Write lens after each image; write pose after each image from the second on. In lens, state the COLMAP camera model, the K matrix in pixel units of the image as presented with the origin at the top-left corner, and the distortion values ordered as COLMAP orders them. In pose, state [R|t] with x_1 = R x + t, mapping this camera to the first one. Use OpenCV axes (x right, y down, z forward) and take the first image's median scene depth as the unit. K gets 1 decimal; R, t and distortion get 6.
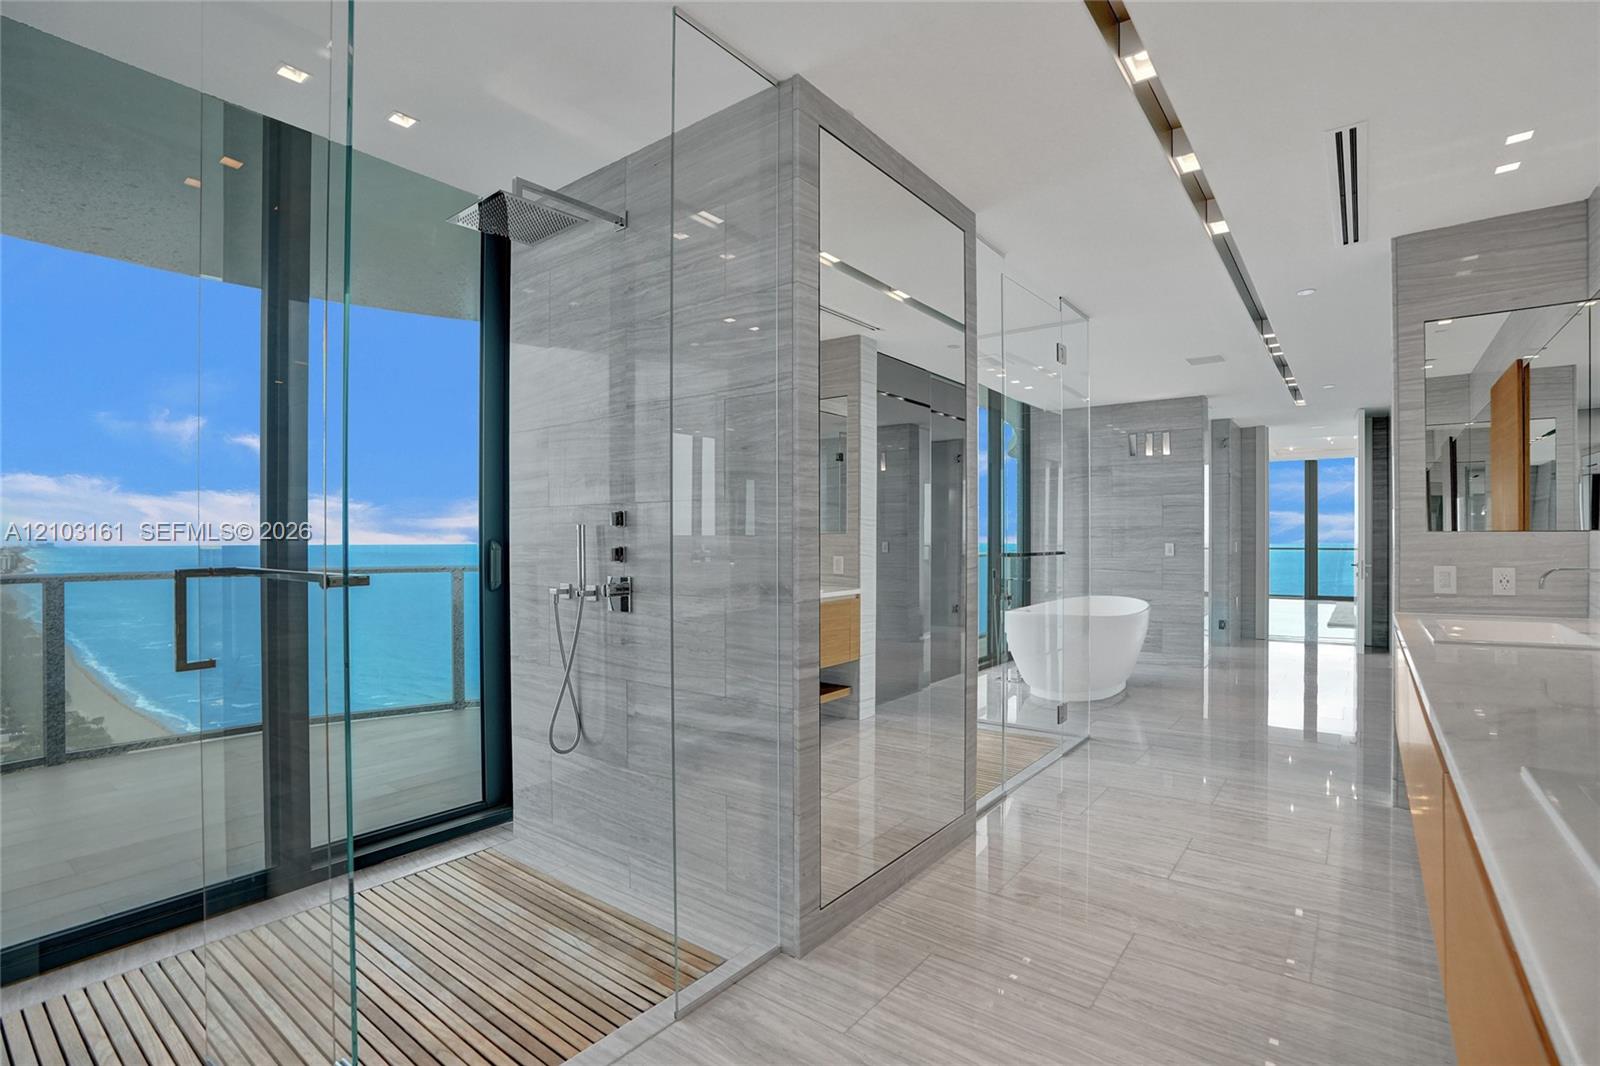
lens RADIAL K [[759.4, 0, 811.6], [0, 759.4, 543.1], [0, 0, 1]] dist [0.000390, -0.000657]
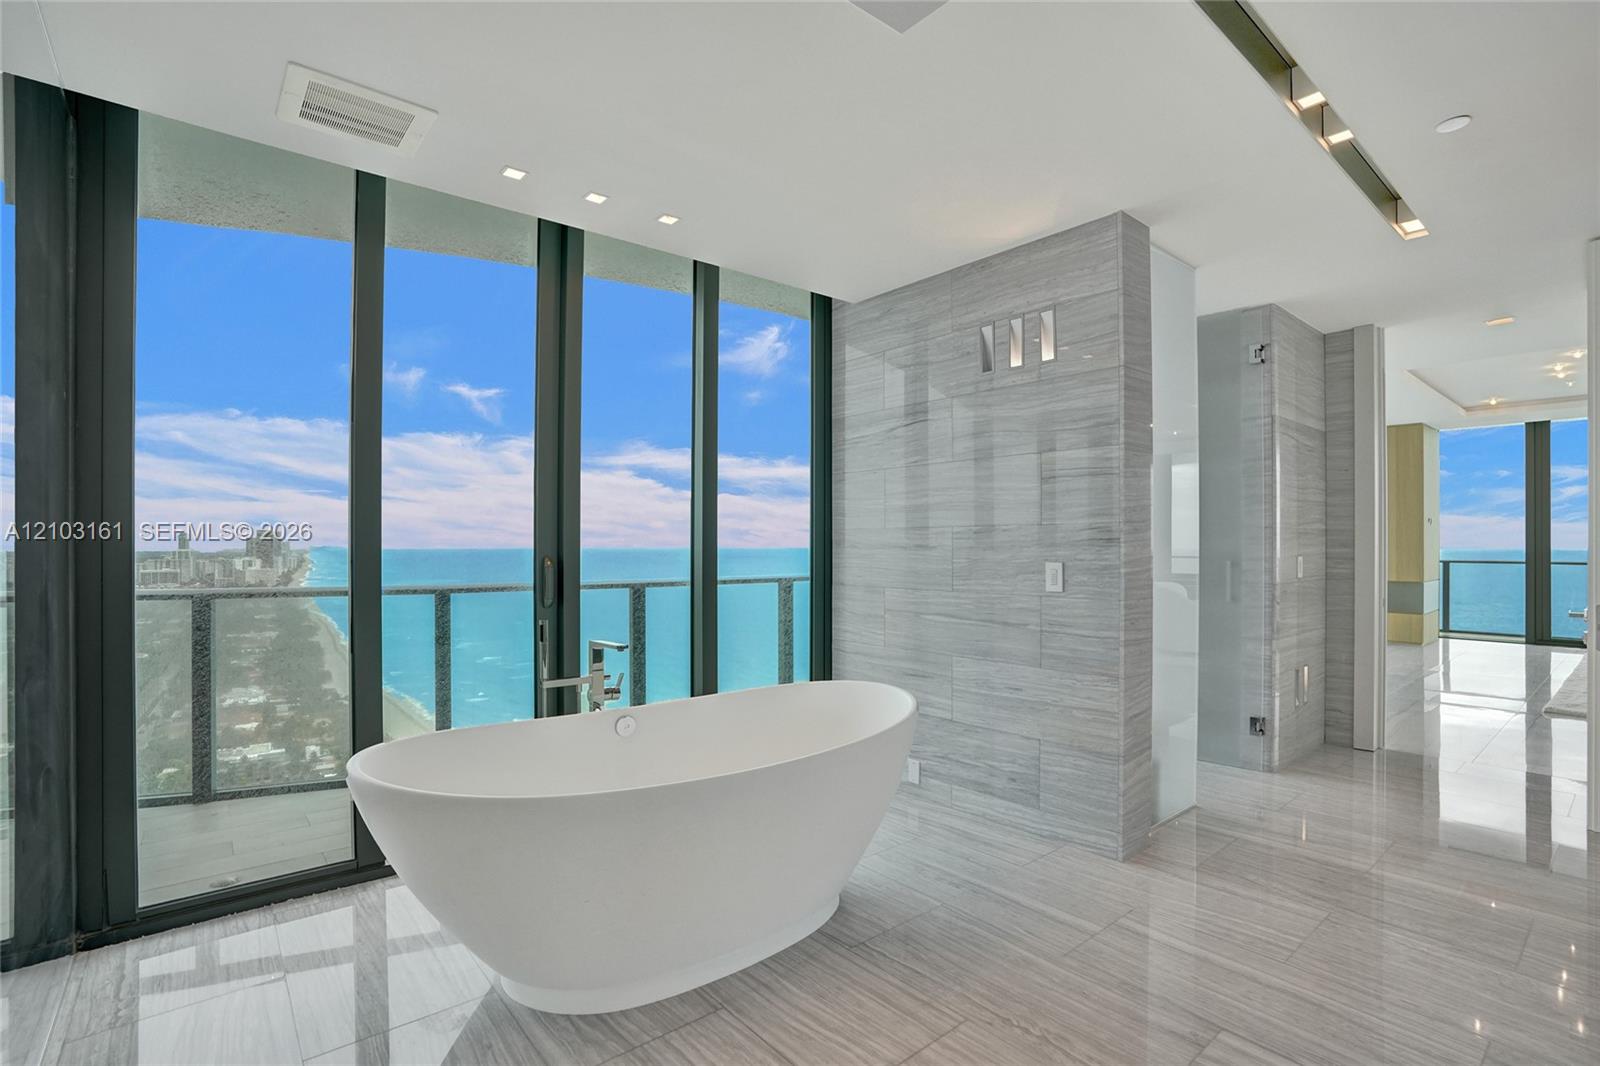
lens RADIAL K [[759.4, 0, 795.3], [0, 759.4, 539.5], [0, 0, 1]] dist [0.000390, -0.000657]
pose [[0.975288, 0.009943, -0.220716, 0.384646], [-0.010402, 0.999945, -0.000918, -0.010307], [0.220694, 0.003191, 0.975338, 0.490679]]
